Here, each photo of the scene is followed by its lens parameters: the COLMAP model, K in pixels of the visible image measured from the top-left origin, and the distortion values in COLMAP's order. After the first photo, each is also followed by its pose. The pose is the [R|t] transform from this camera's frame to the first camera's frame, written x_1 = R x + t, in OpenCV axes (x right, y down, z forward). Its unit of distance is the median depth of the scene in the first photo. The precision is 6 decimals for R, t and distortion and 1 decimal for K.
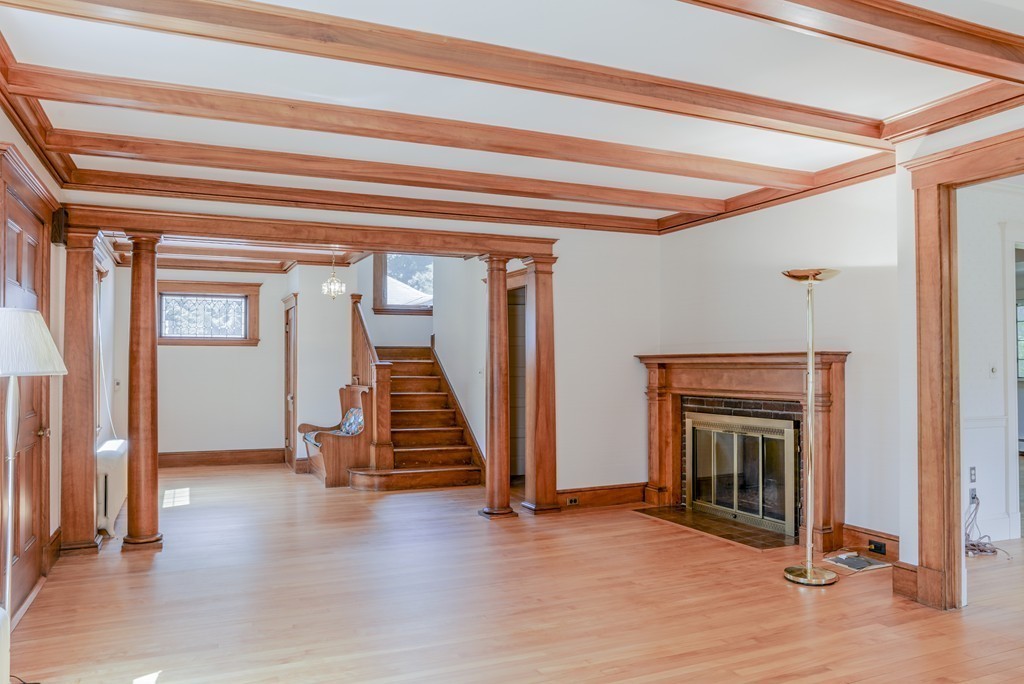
lens RADIAL K [[724.8, 0, 528.0], [0, 724.8, 359.8], [0, 0, 1]] dist [-0.075989, 0.039906]
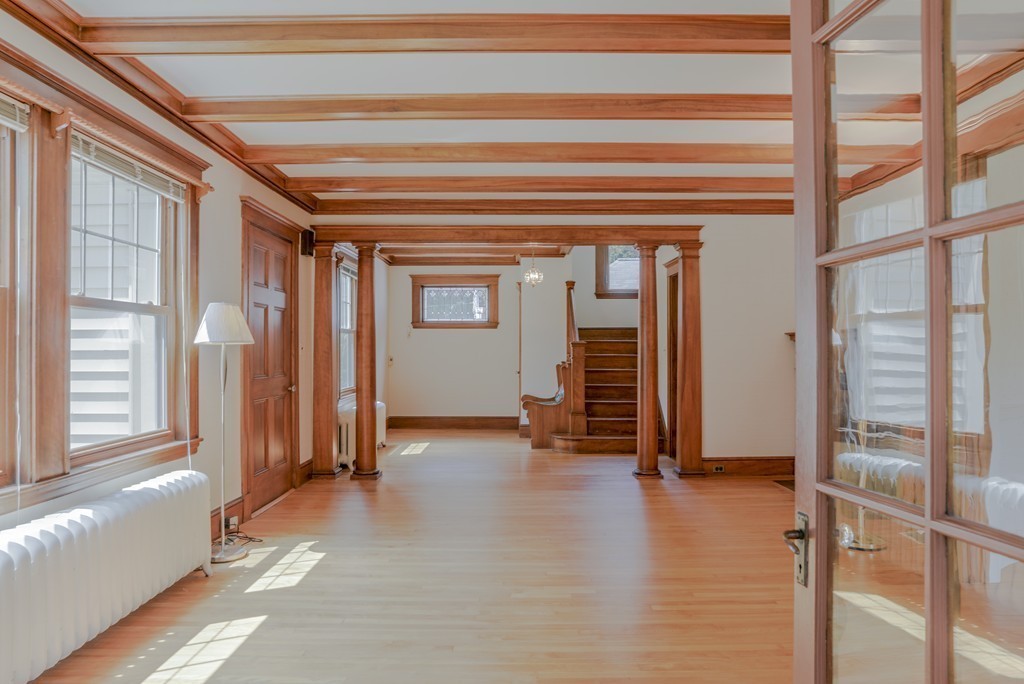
lens RADIAL K [[724.8, 0, 525.9], [0, 724.8, 358.7], [0, 0, 1]] dist [-0.075989, 0.039906]
pose [[0.911249, 0.006920, -0.411797, 0.243656], [0.001638, 0.999790, 0.020427, 0.009574], [0.411852, -0.019288, 0.911047, -0.093931]]
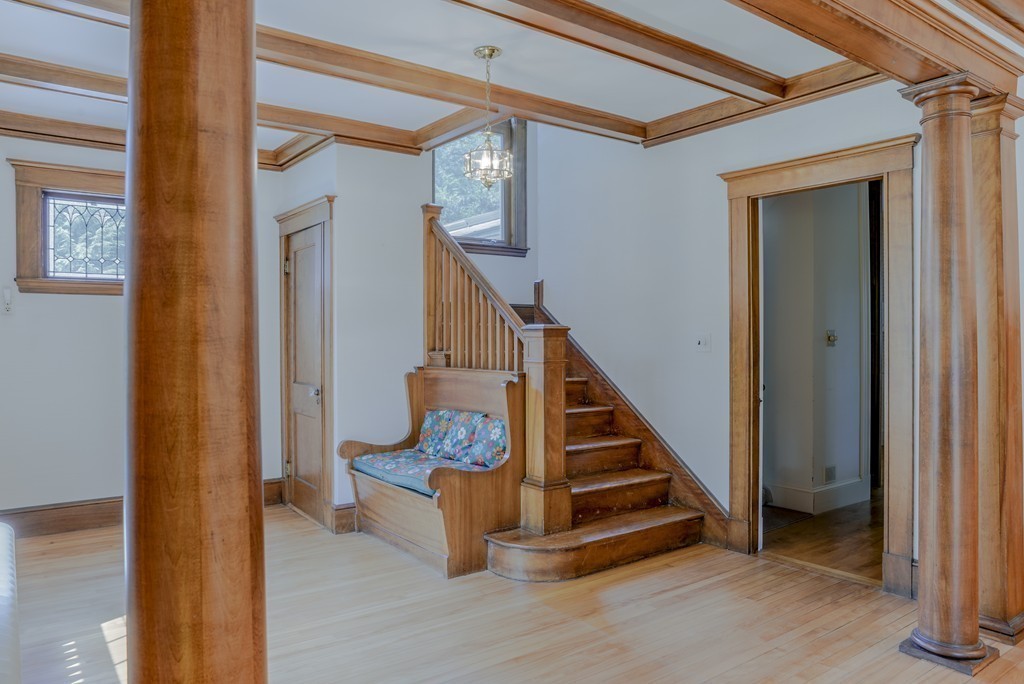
lens RADIAL K [[724.8, 0, 552.7], [0, 724.8, 344.0], [0, 0, 1]] dist [-0.075989, 0.039906]
pose [[0.975998, -0.002748, 0.217764, -0.394659], [-0.000954, 0.999857, 0.016894, 0.010892], [-0.217779, -0.016696, 0.975855, 0.628181]]
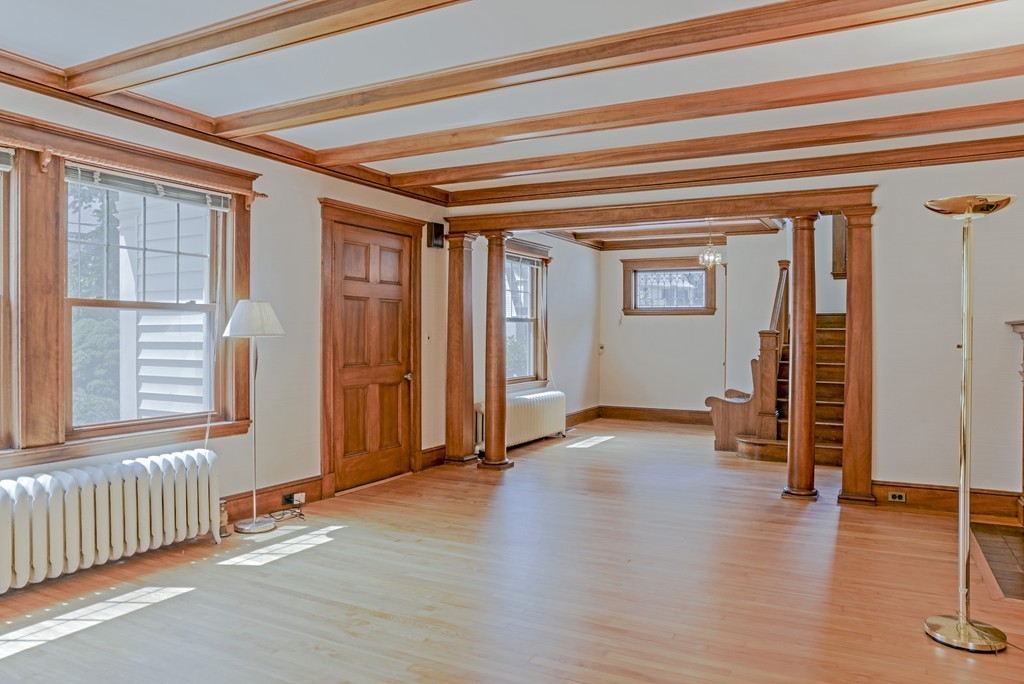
lens RADIAL K [[724.8, 0, 486.1], [0, 724.8, 350.1], [0, 0, 1]] dist [-0.075989, 0.039906]
pose [[0.597999, 0.024224, -0.801131, 0.440146], [0.000407, 0.999534, 0.030527, 0.000694], [0.801497, -0.018581, 0.597711, 0.139365]]
